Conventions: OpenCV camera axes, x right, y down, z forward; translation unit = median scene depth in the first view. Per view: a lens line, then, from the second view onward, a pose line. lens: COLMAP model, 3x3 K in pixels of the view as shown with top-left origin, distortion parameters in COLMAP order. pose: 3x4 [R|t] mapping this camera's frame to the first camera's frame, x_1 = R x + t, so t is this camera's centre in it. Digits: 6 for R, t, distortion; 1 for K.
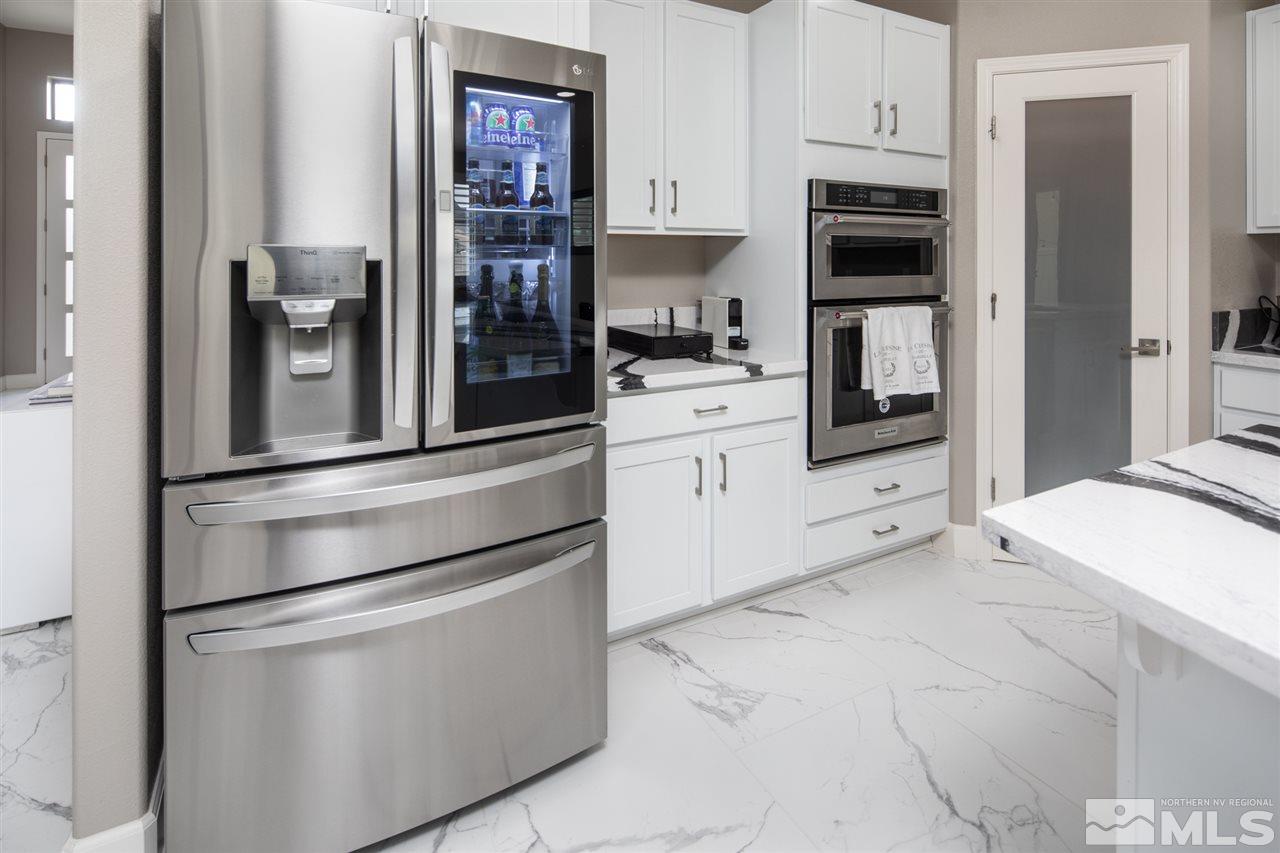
lens RADIAL K [[620.5, 0, 644.4], [0, 620.5, 258.6], [0, 0, 1]] dist [0.005065, -0.003657]
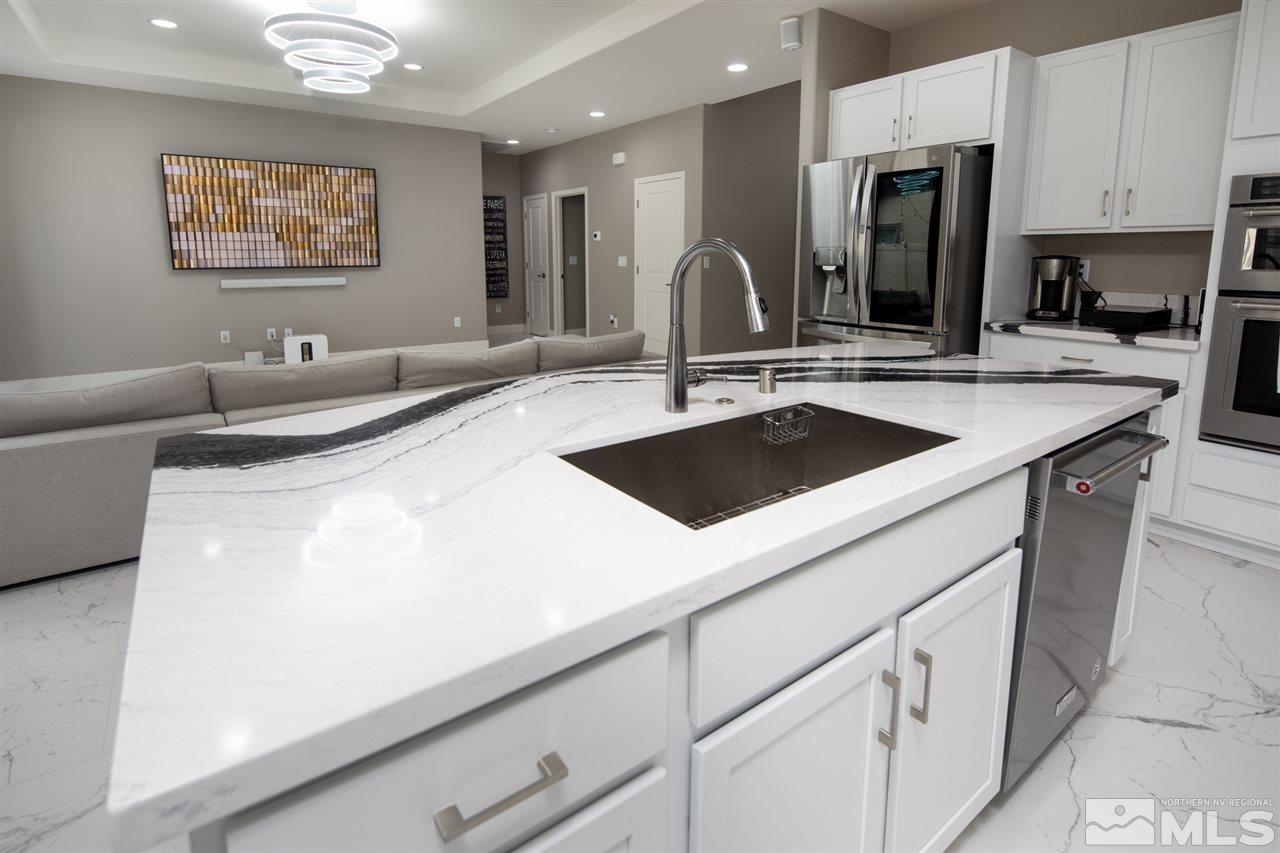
lens RADIAL K [[620.5, 0, 632.1], [0, 620.5, 336.9], [0, 0, 1]] dist [0.005065, -0.003657]
pose [[0.135349, 0.133192, -0.981805, 1.138468], [-0.002321, 0.990963, 0.134115, 0.004389], [0.990795, -0.015874, 0.134435, -0.162964]]
